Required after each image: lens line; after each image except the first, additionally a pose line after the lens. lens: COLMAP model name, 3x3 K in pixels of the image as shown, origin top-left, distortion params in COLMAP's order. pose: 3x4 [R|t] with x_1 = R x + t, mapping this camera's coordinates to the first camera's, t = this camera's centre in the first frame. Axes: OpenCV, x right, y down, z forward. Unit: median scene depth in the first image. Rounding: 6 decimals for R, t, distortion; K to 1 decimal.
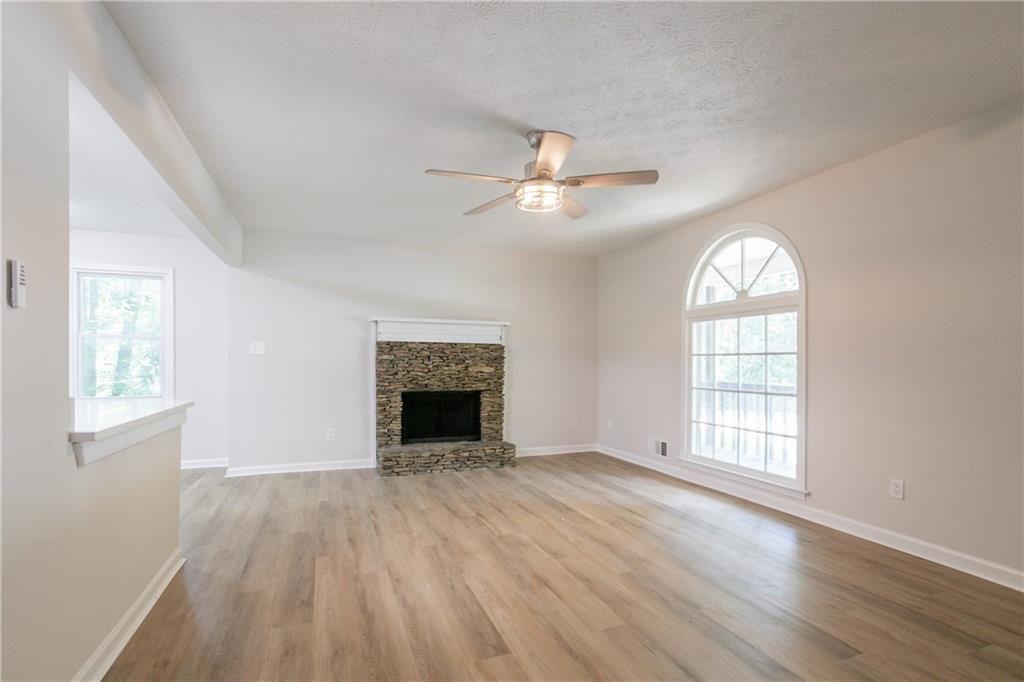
lens RADIAL K [[513.4, 0, 517.0], [0, 513.4, 359.1], [0, 0, 1]] dist [-0.001901, 0.000087]
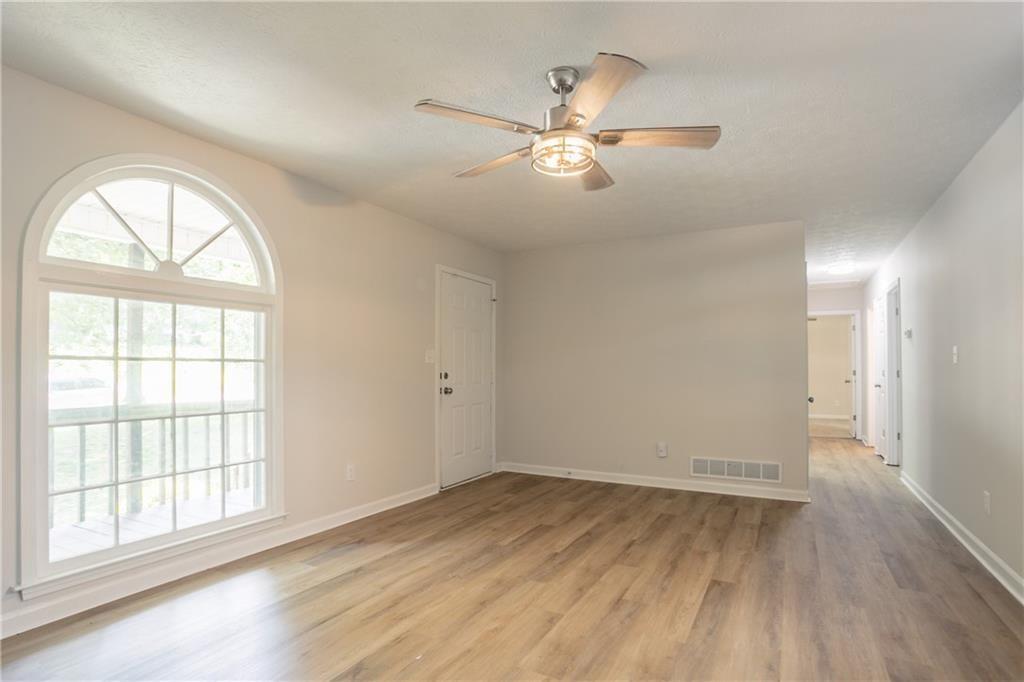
lens RADIAL K [[541.9, 0, 507.9], [0, 541.9, 353.3], [0, 0, 1]] dist [-0.037209, 0.000062]
pose [[-0.664426, 0.022216, 0.747024, -0.353432], [-0.003284, 0.999462, -0.032645, 0.003328], [-0.747347, -0.024143, -0.663995, 1.133788]]
